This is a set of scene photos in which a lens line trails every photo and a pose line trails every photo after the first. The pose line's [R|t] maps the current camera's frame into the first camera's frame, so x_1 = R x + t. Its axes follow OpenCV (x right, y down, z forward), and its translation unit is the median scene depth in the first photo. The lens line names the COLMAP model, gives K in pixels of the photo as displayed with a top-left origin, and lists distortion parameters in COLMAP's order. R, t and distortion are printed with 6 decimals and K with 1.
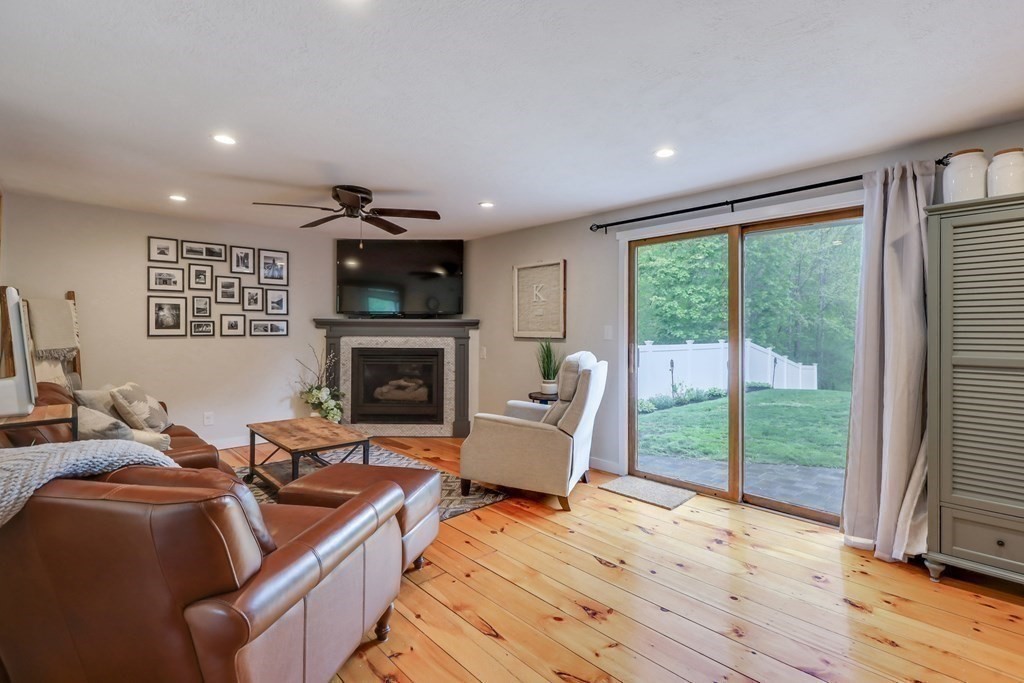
lens RADIAL K [[464.2, 0, 510.1], [0, 464.2, 334.7], [0, 0, 1]] dist [-0.003730, 0.000612]
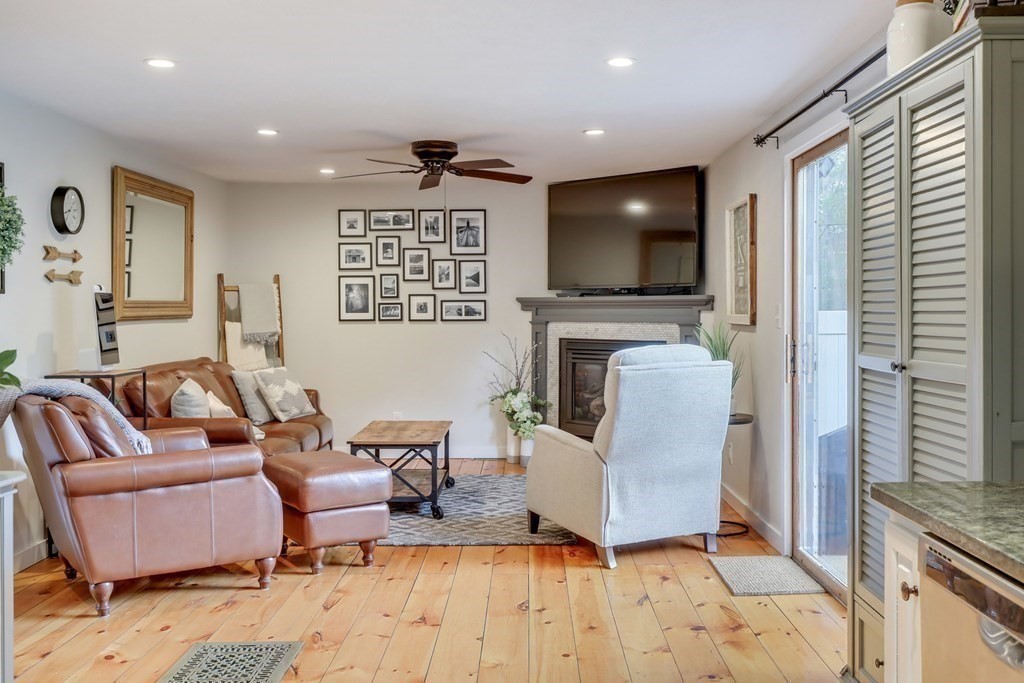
lens RADIAL K [[994.5, 0, 513.6], [0, 994.5, 335.0], [0, 0, 1]] dist [0.096813, 0.000000]
pose [[0.711110, 0.011552, -0.702986, 0.757274], [-0.001874, 0.999893, 0.014536, 0.001958], [0.703079, -0.009020, 0.711055, -0.129990]]
